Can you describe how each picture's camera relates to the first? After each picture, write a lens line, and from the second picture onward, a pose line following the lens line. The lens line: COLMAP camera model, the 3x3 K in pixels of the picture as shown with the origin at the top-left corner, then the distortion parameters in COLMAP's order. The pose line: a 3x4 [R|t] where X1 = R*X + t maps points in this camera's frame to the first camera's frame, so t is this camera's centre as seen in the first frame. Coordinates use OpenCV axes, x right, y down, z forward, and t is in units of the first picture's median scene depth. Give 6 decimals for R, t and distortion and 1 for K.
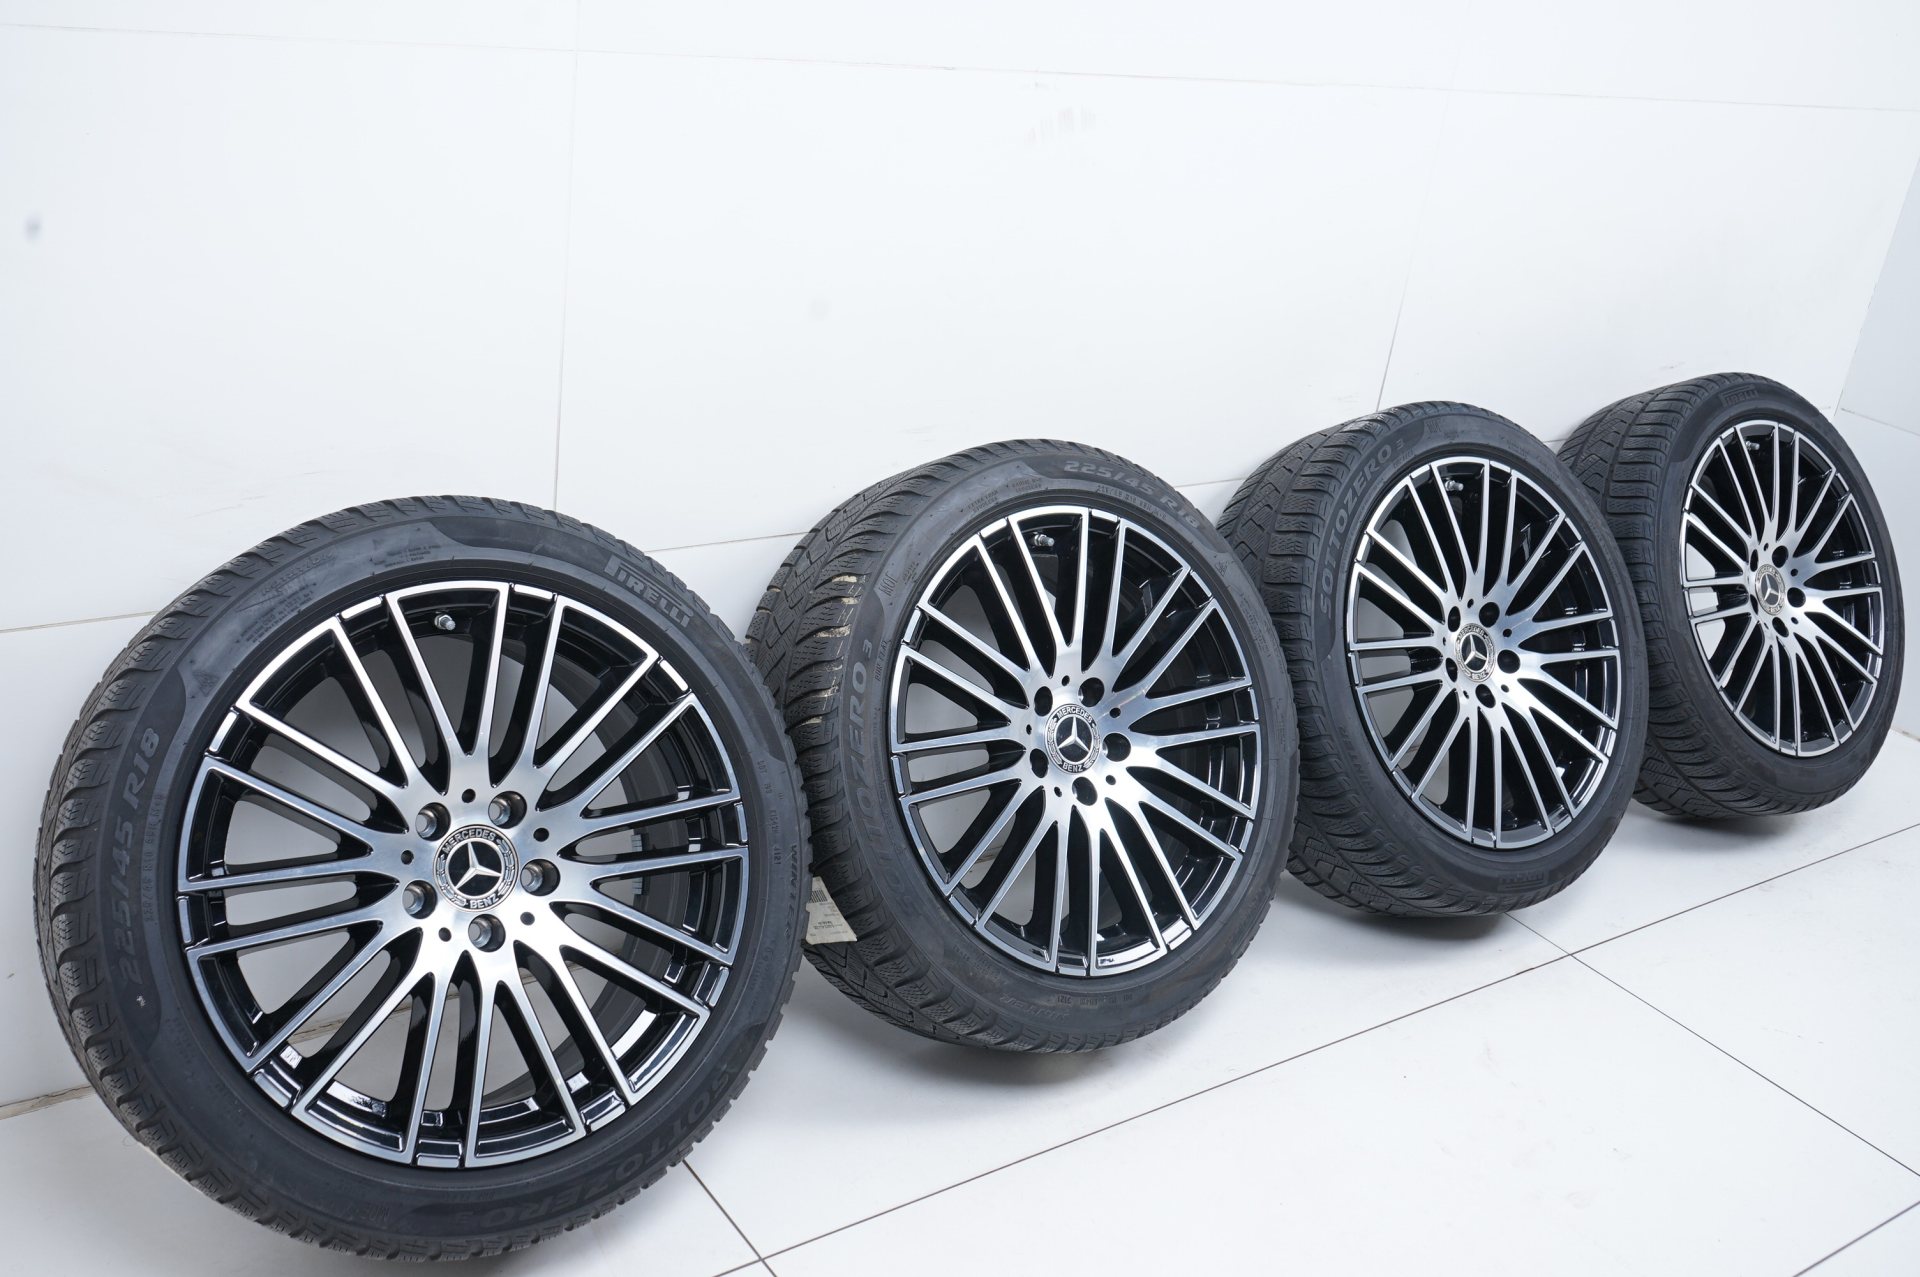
lens RADIAL K [[1806.8, 0, 953.4], [0, 1806.8, 640.4], [0, 0, 1]] dist [-0.020124, 0.000000]
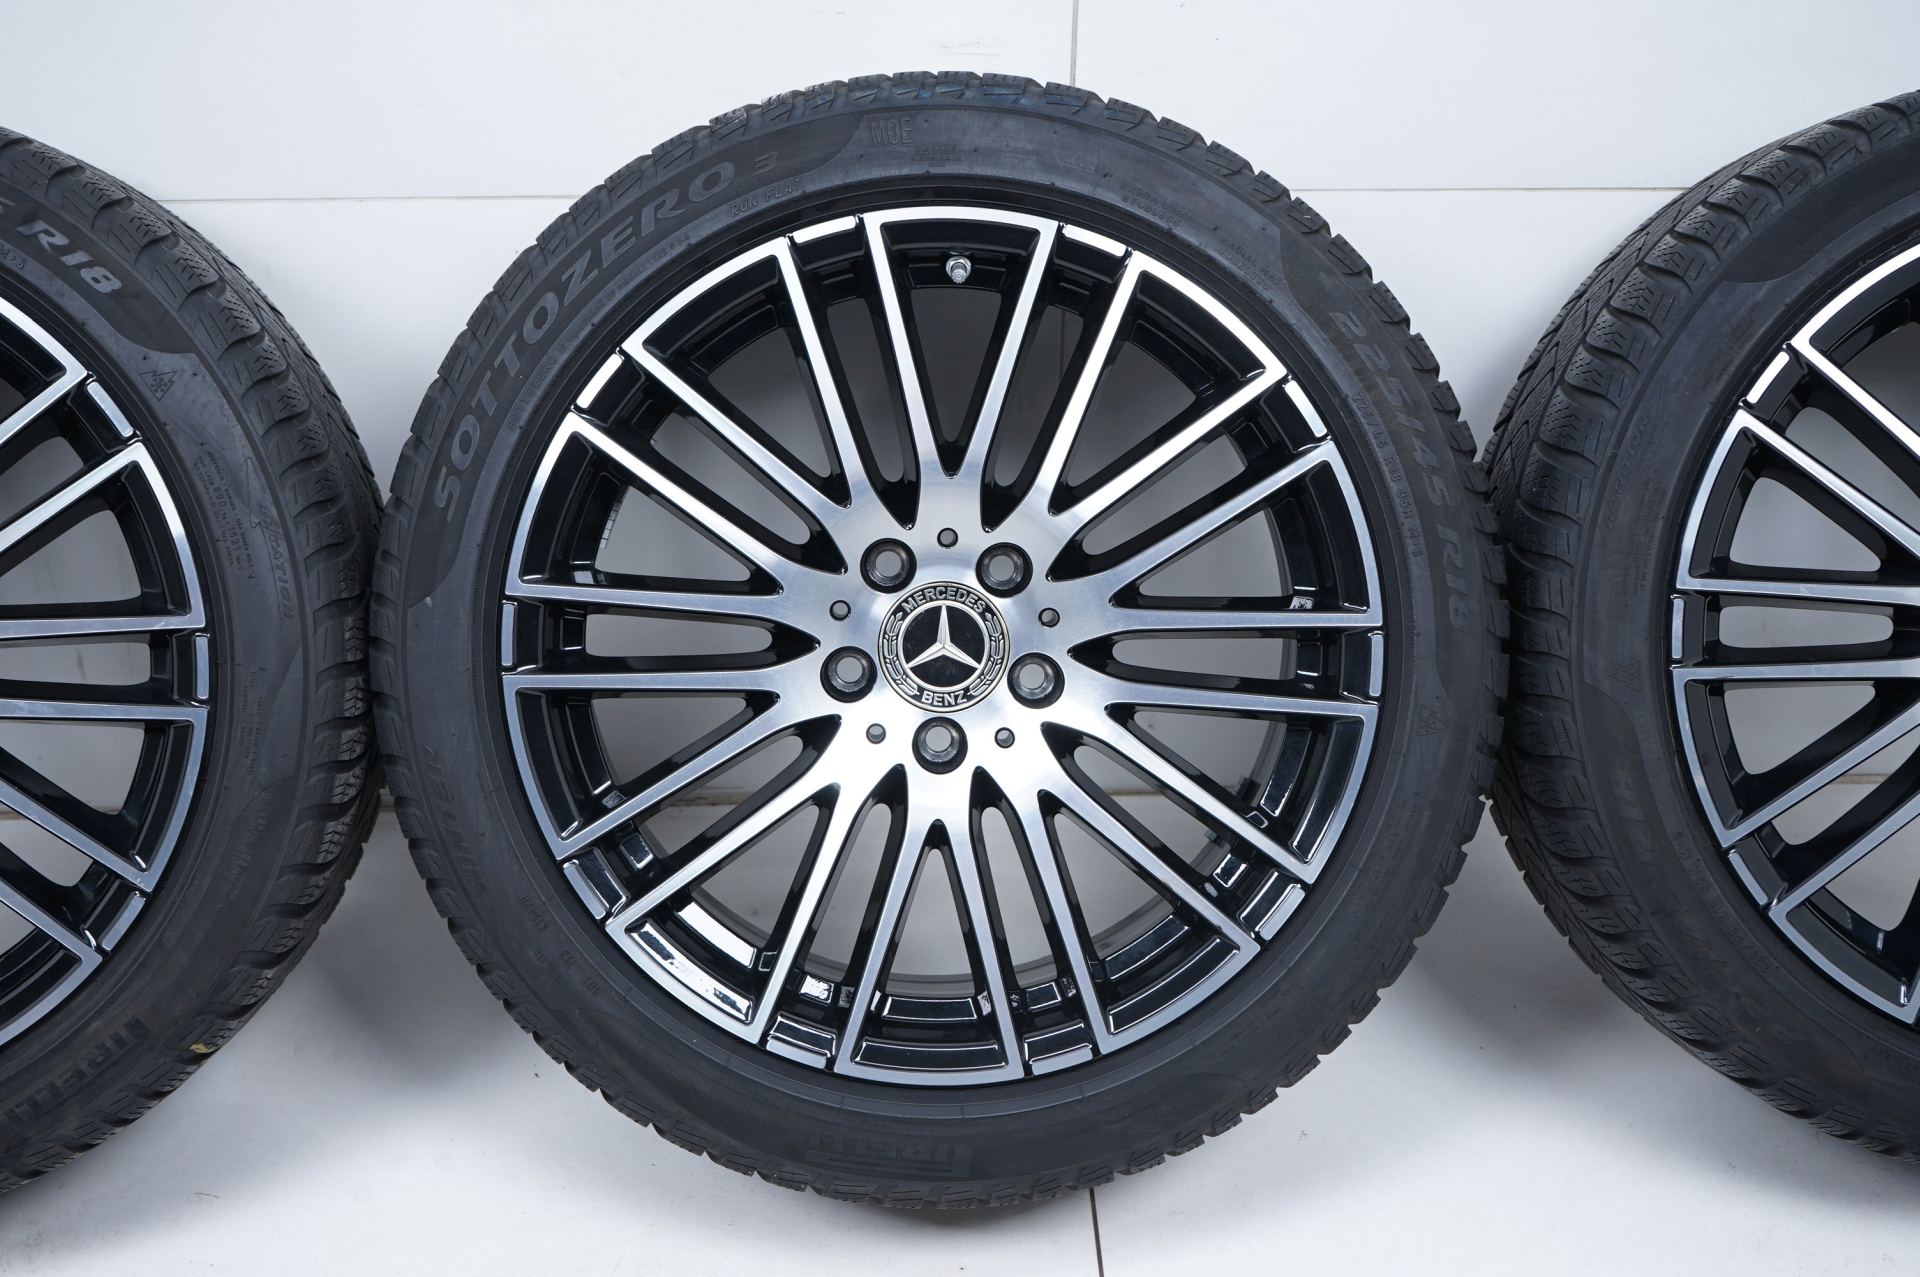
lens RADIAL K [[2688.5, 0, 1004.2], [0, 2688.5, 680.4], [0, 0, 1]] dist [0.153434, 0.000000]
pose [[0.842613, 0.213918, -0.494209, 0.253664], [-0.142671, 0.973601, 0.178172, -0.042845], [0.519277, -0.079620, 0.850889, 0.171429]]
